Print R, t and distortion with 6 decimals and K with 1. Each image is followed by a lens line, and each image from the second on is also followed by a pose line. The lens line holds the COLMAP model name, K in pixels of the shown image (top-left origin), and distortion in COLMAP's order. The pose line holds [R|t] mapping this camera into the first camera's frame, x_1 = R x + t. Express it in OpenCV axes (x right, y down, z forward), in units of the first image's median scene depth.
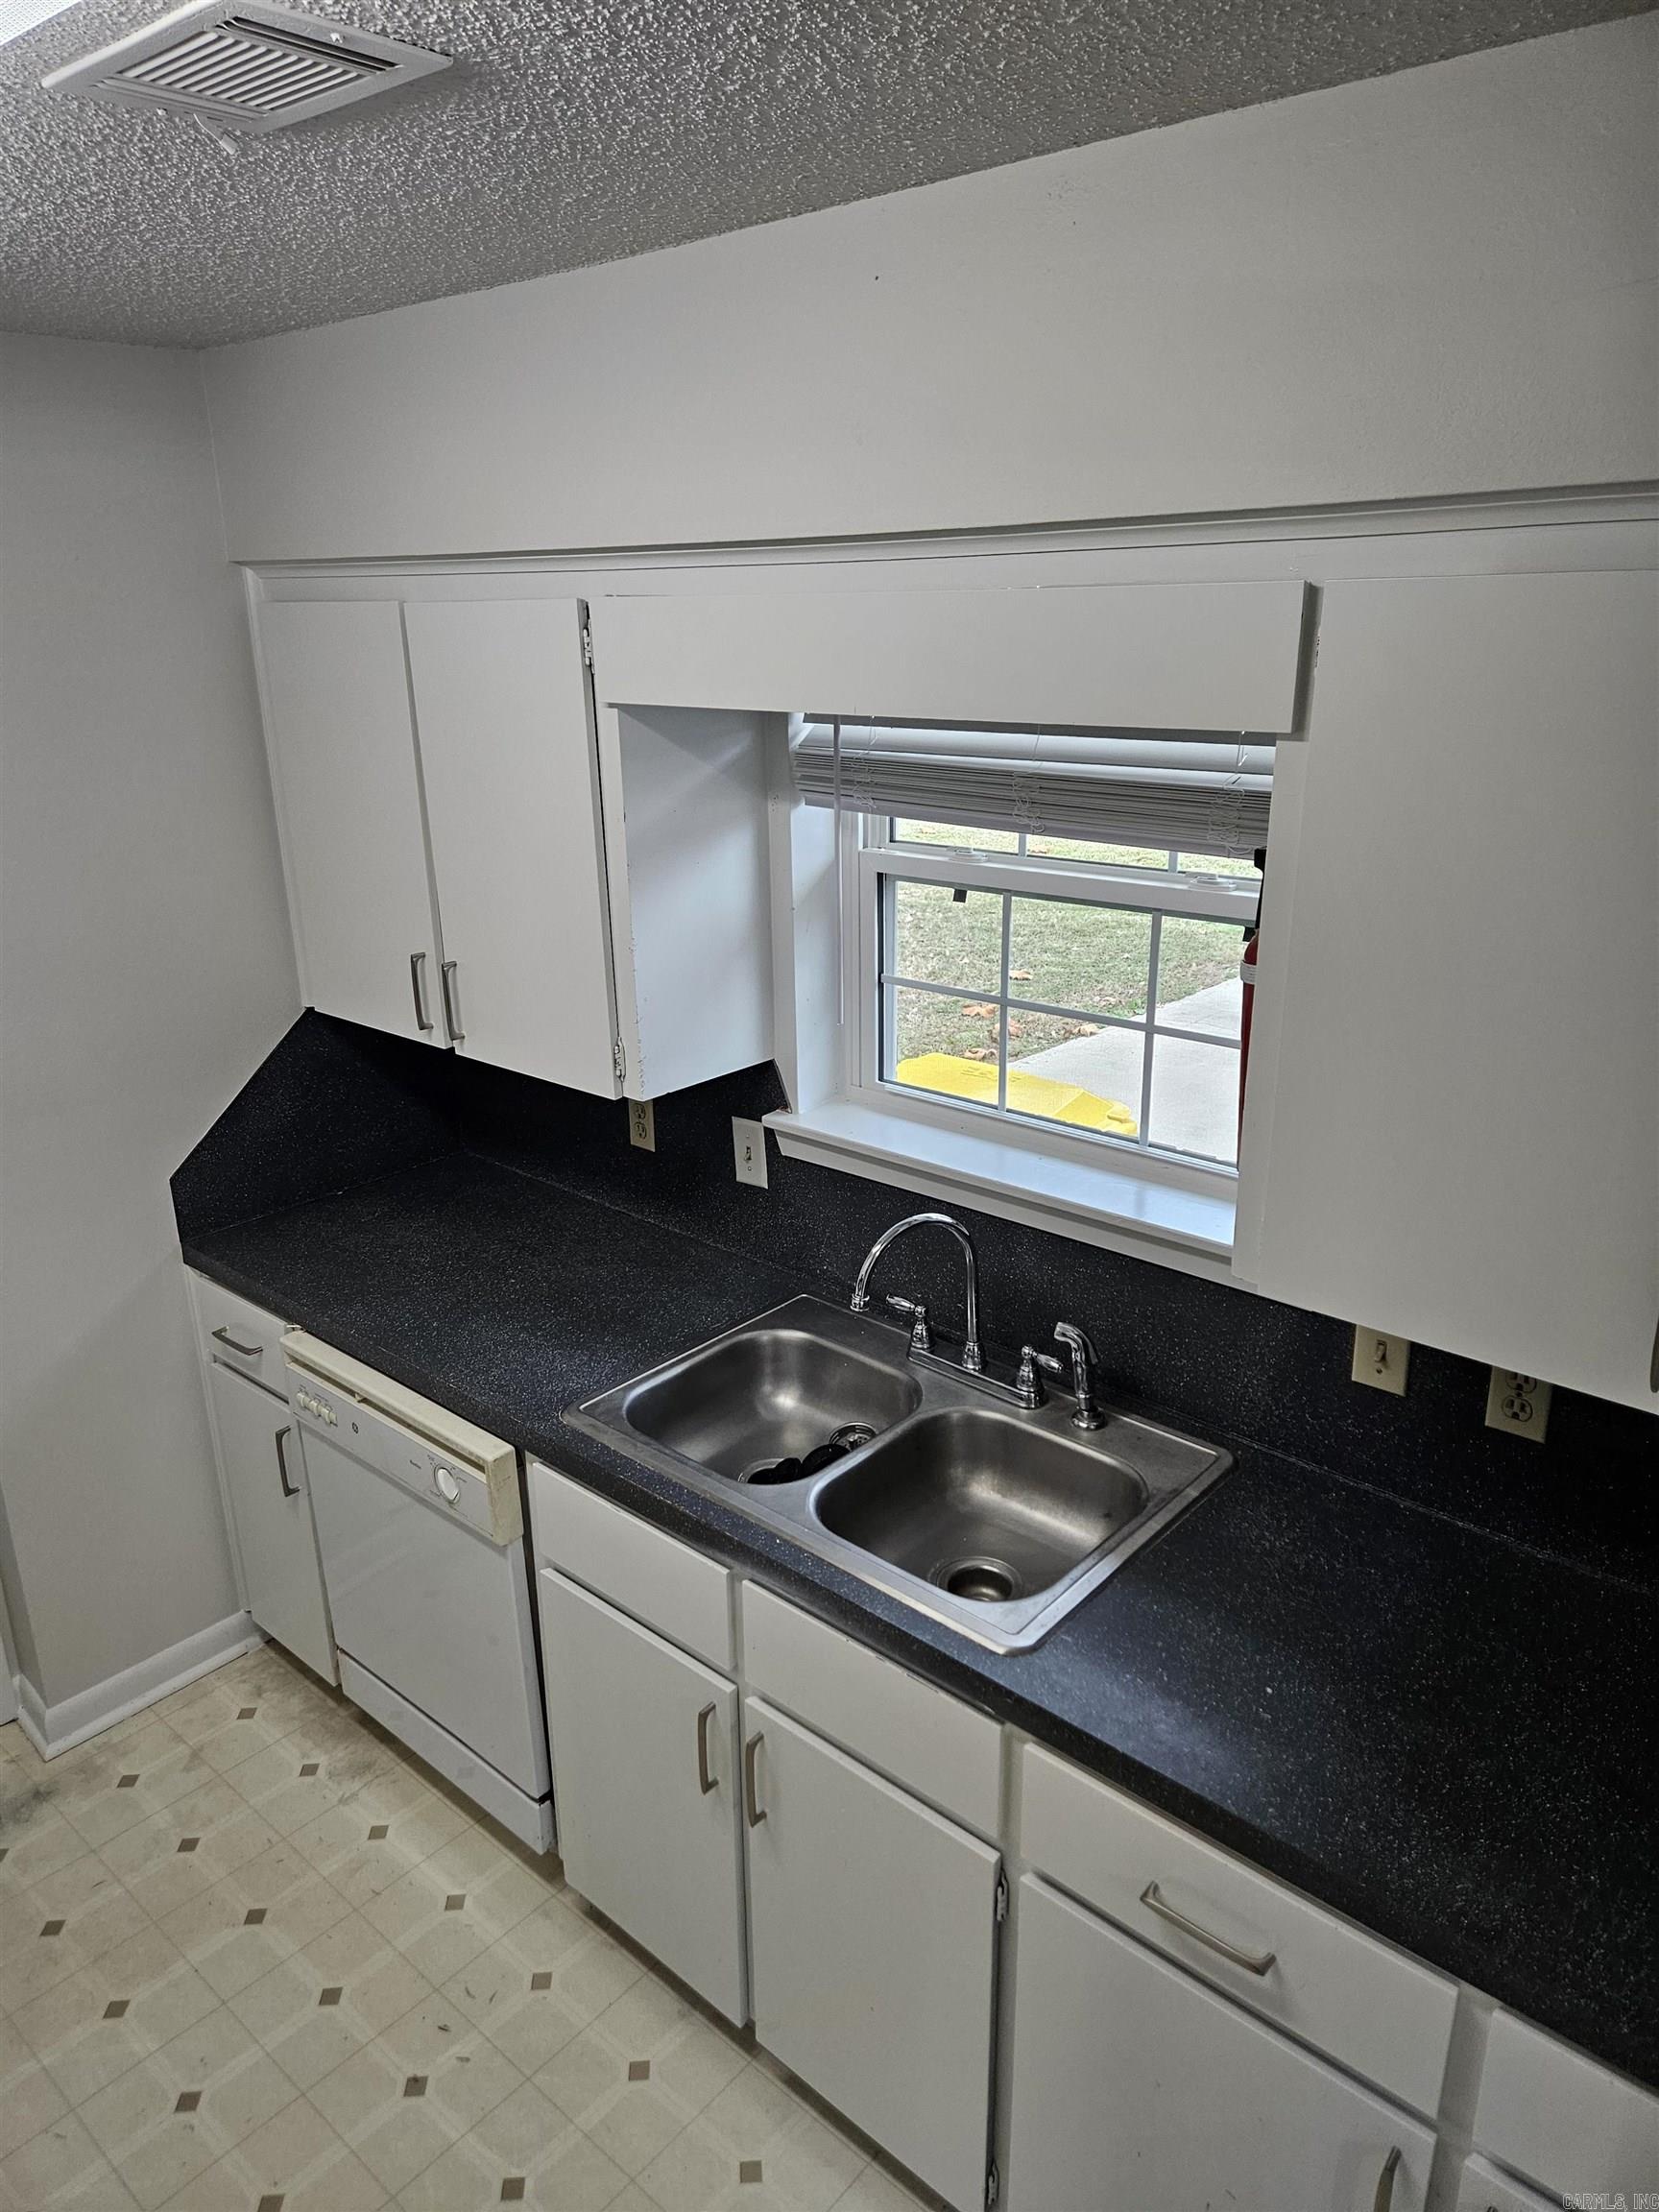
lens RADIAL K [[1476.0, 0, 829.5], [0, 1476.0, 1106.0], [0, 0, 1]] dist [0.069707, -0.059330]
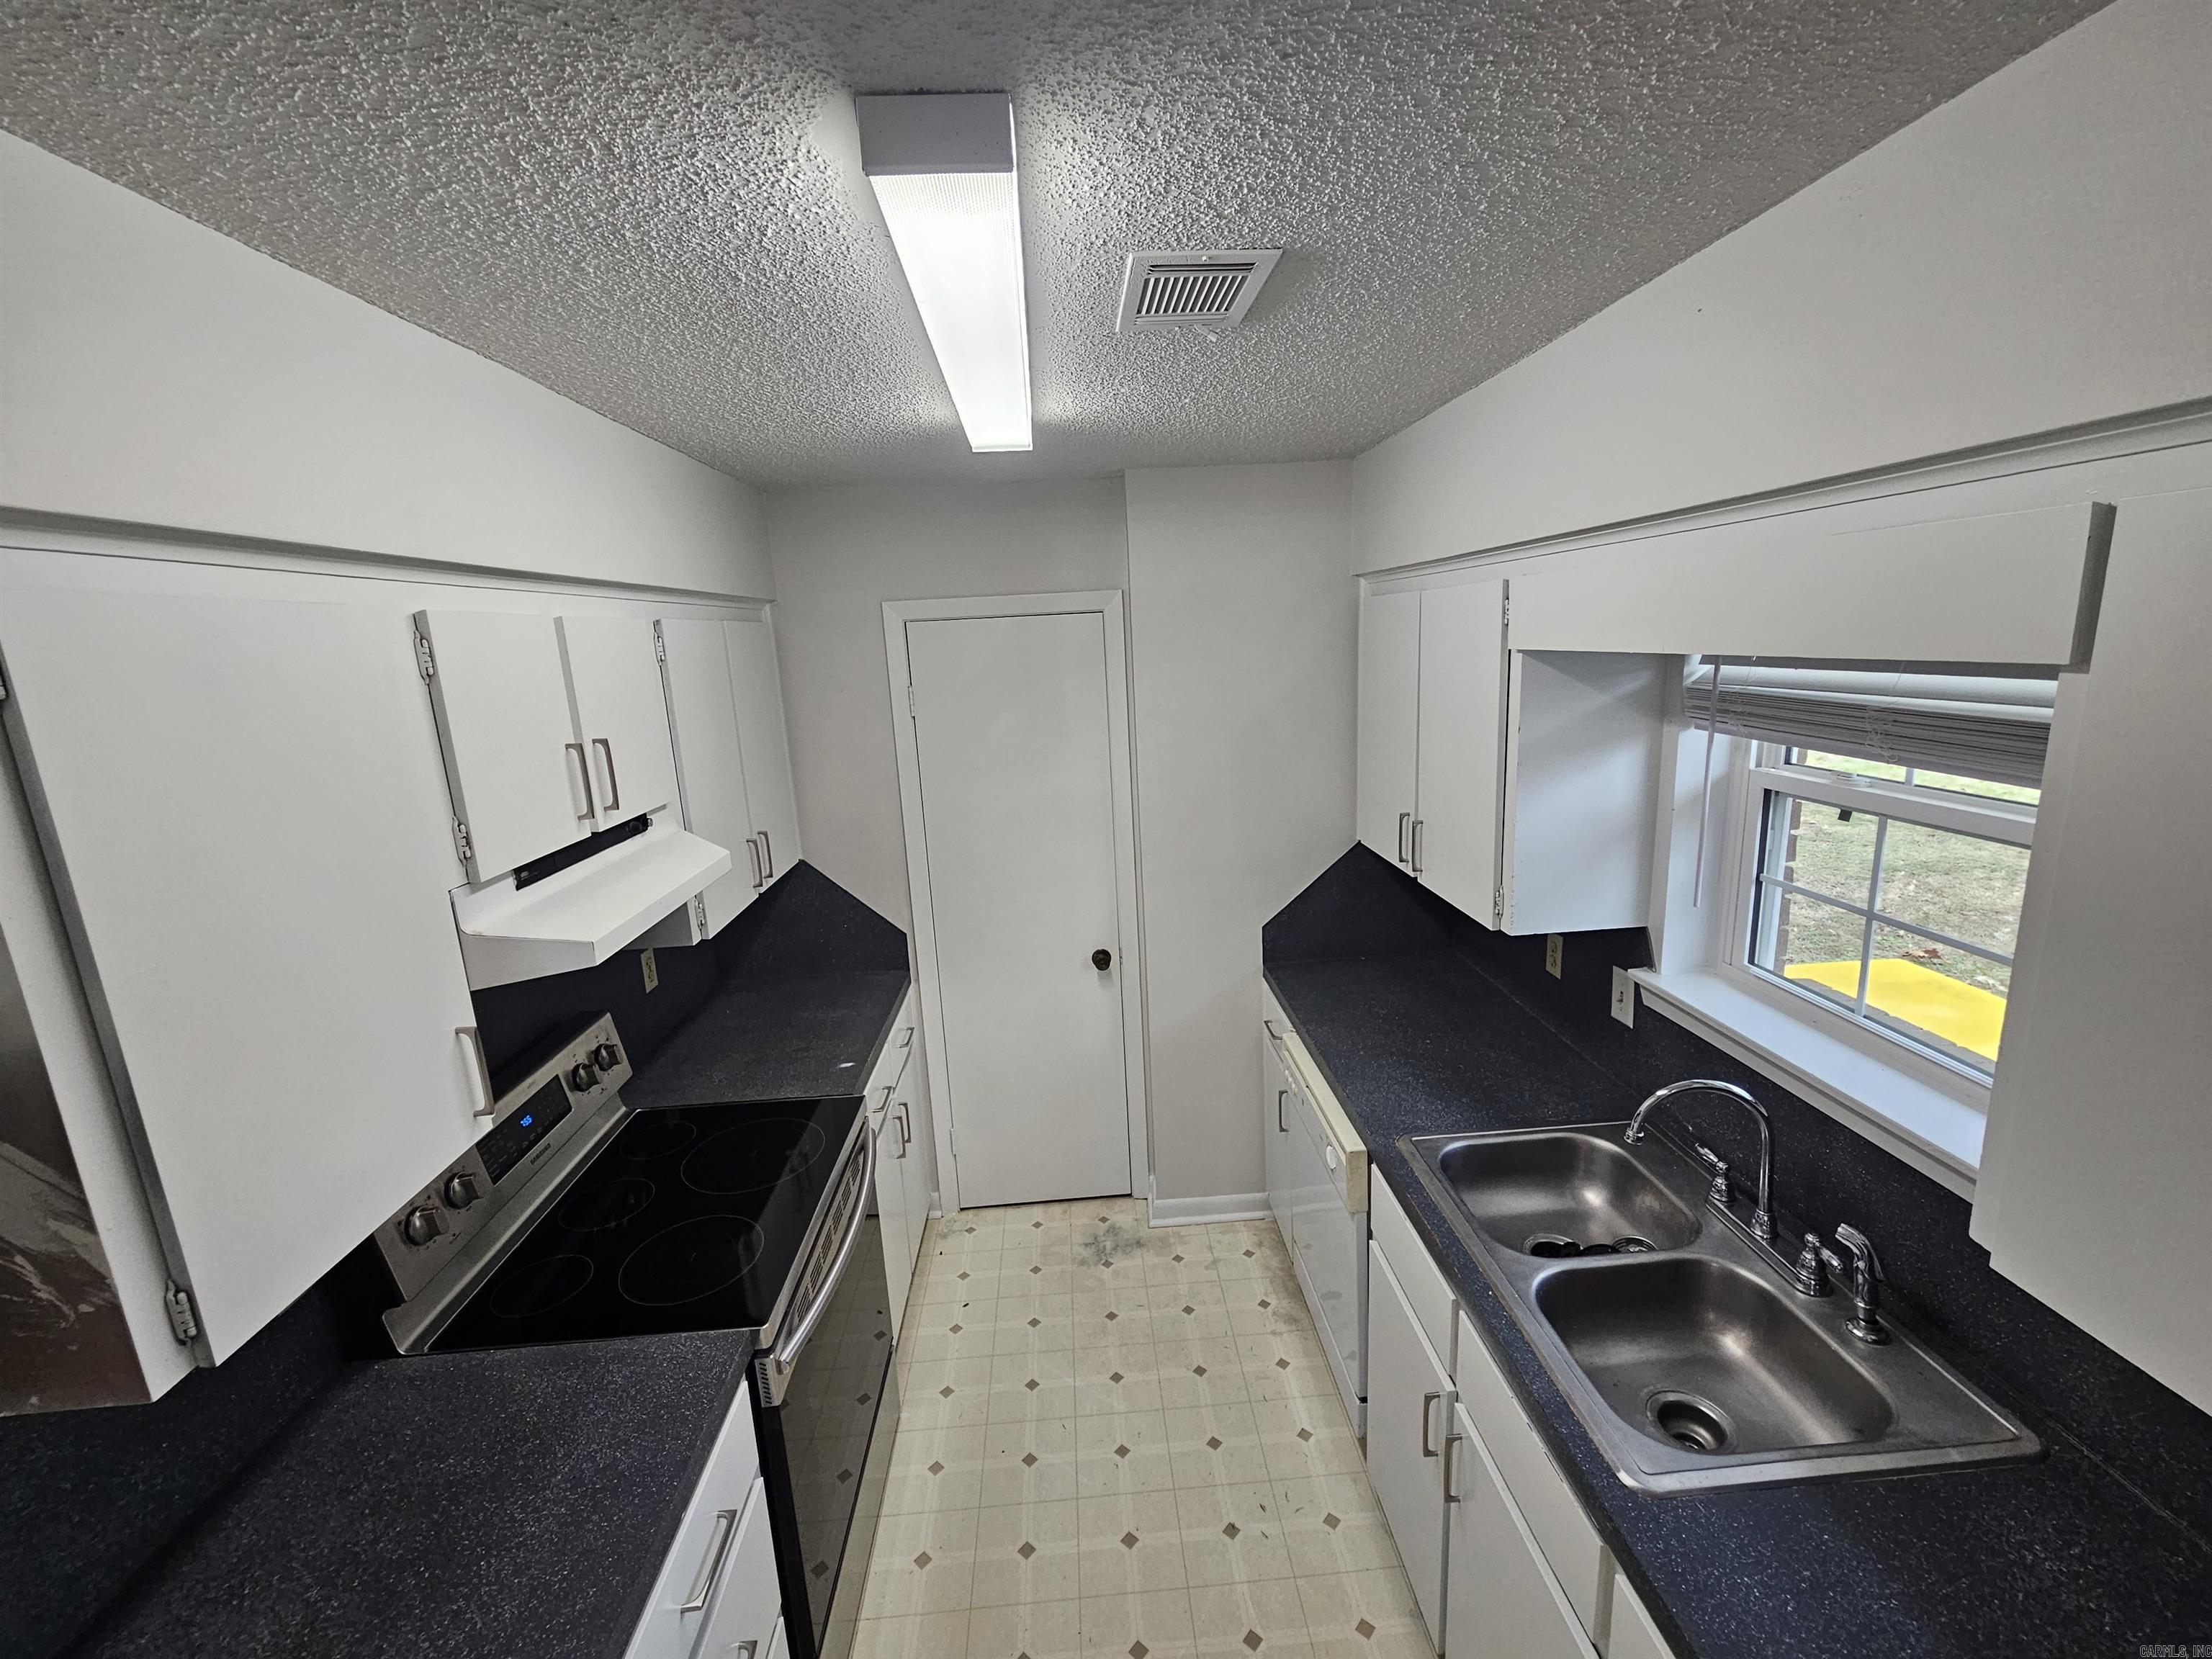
lens RADIAL K [[911.2, 0, 1113.5], [0, 911.2, 821.9], [0, 0, 1]] dist [-0.003882, 0.000892]
pose [[0.703509, 0.122539, -0.700043, 0.188747], [-0.188149, 0.981990, -0.017188, -0.022442], [0.685329, 0.143805, 0.713894, 0.135595]]
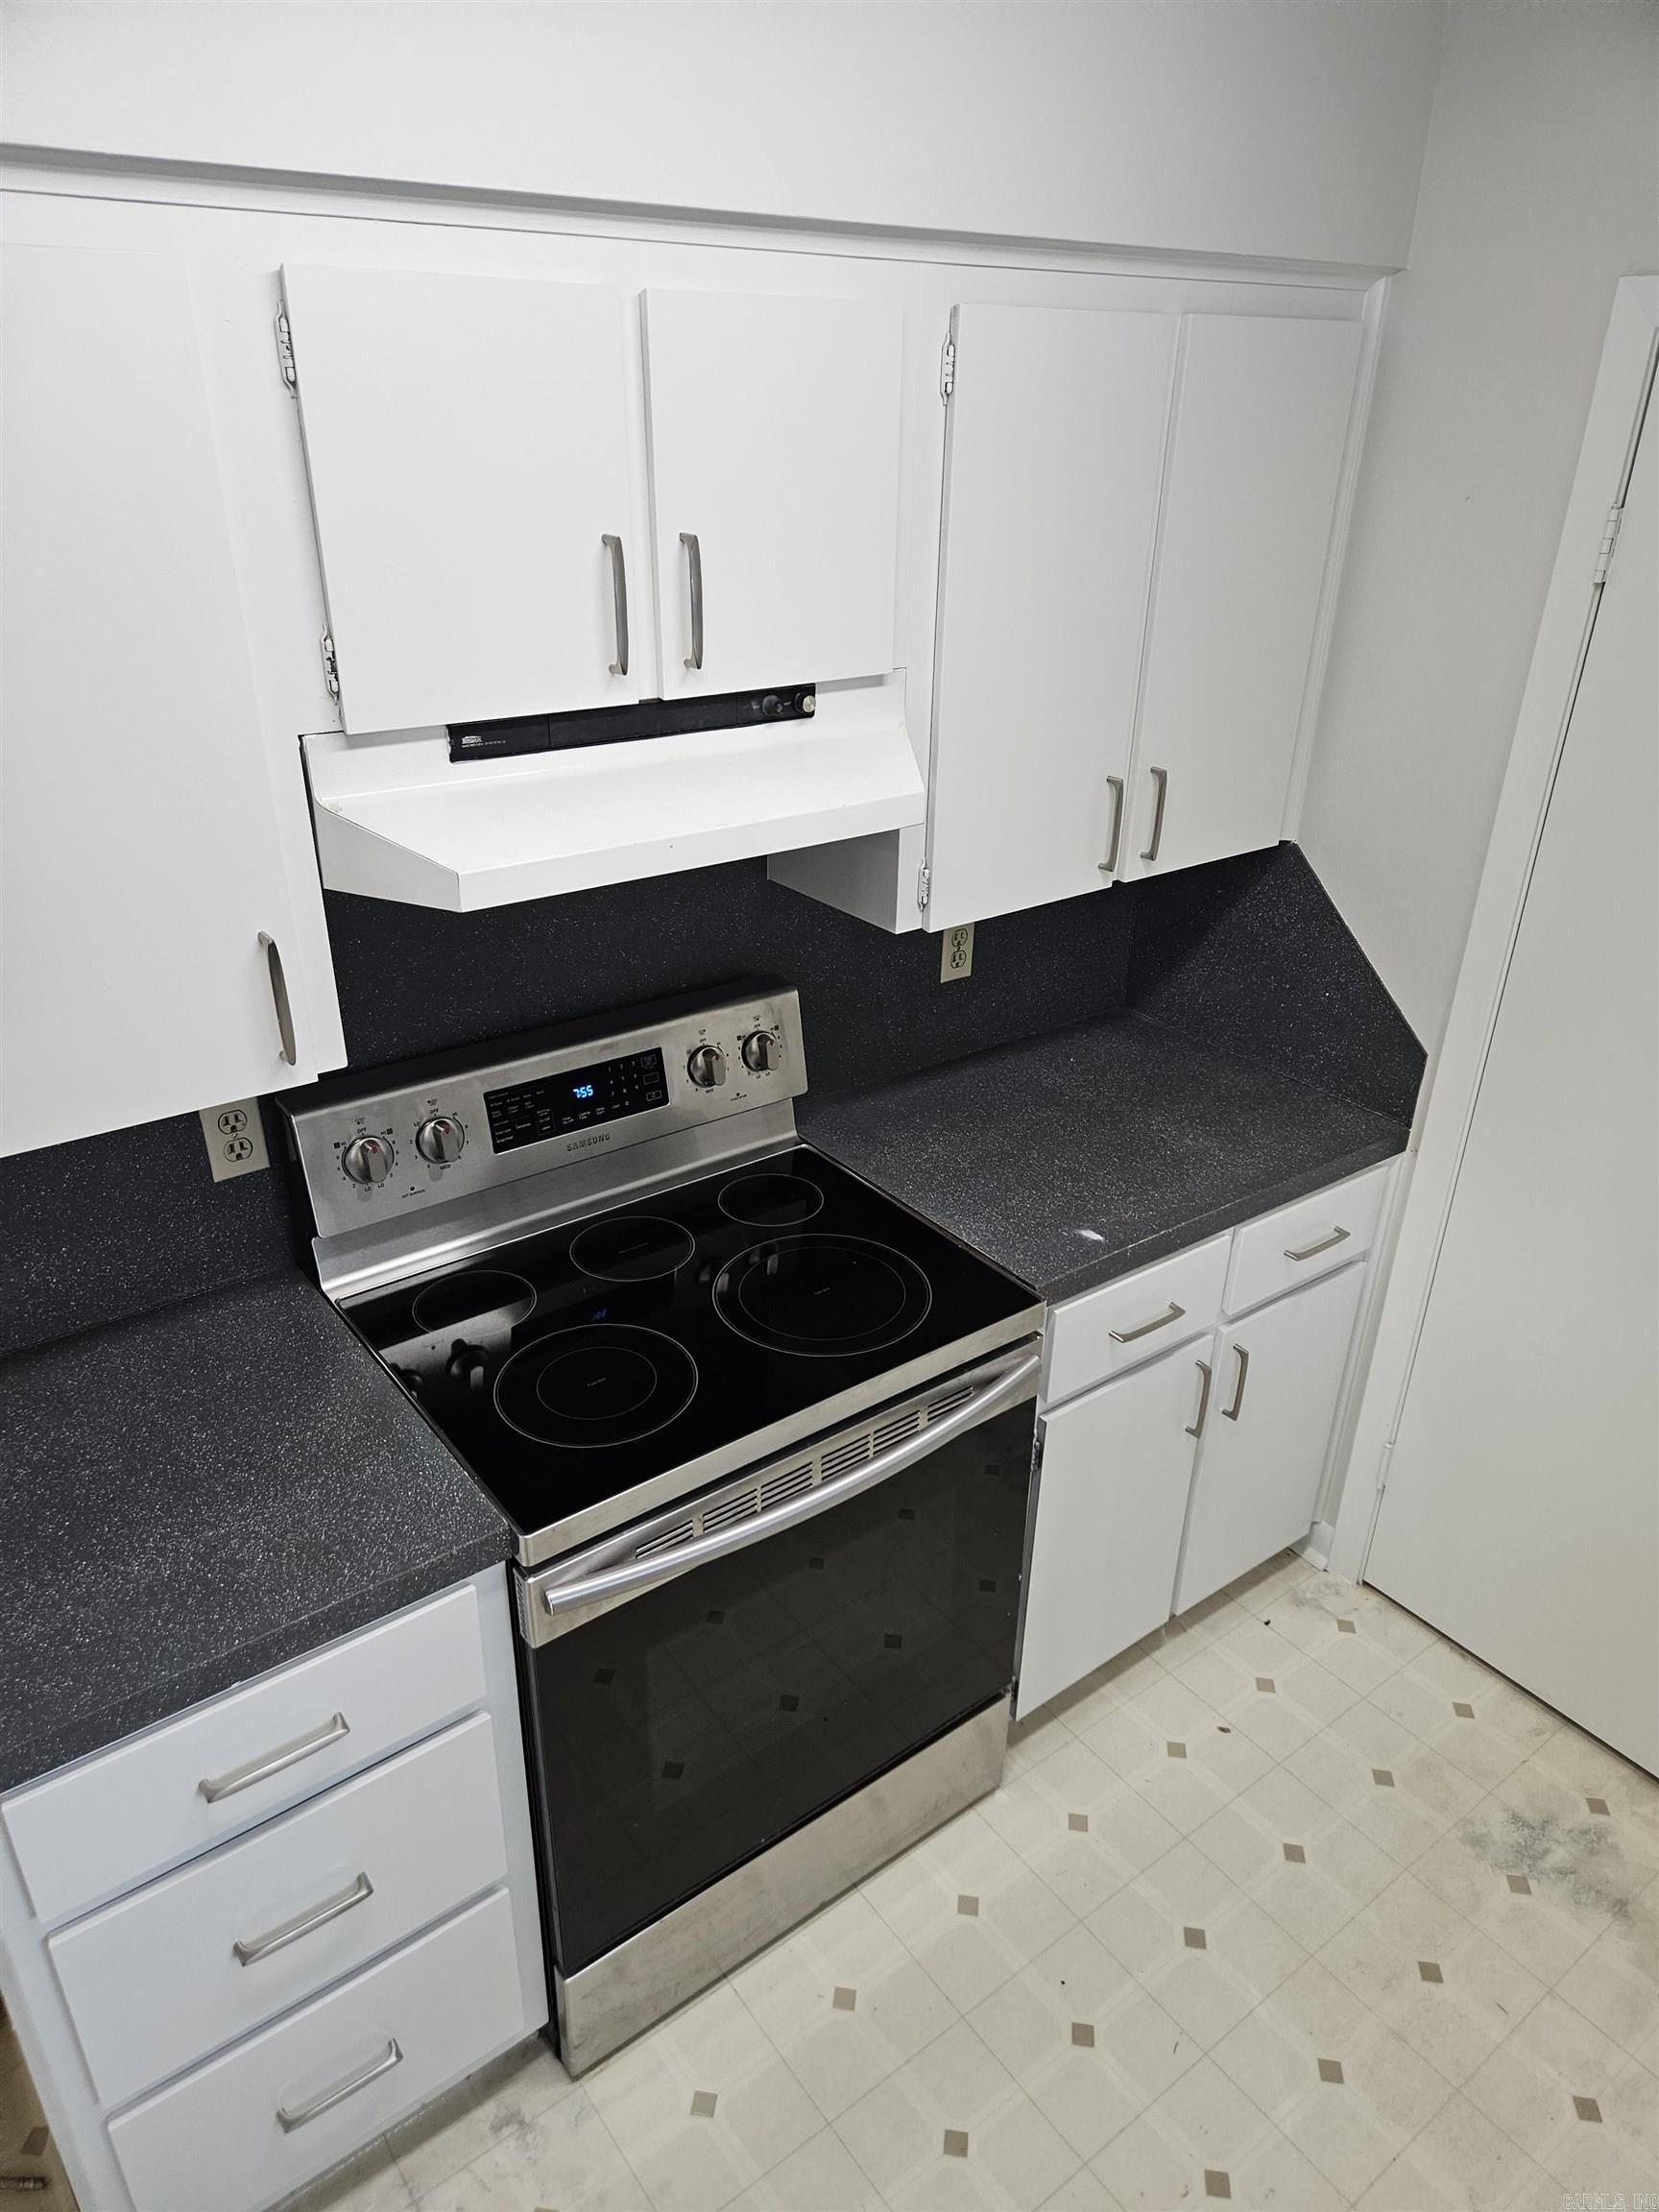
lens RADIAL K [[1478.4, 0, 829.7], [0, 1478.4, 1124.9], [0, 0, 1]] dist [0.075982, -0.062792]
pose [[-0.195903, 0.446089, -0.873285, 0.089910], [-0.328315, 0.809309, 0.487060, -0.156503], [0.924030, 0.382130, -0.012088, 0.528613]]
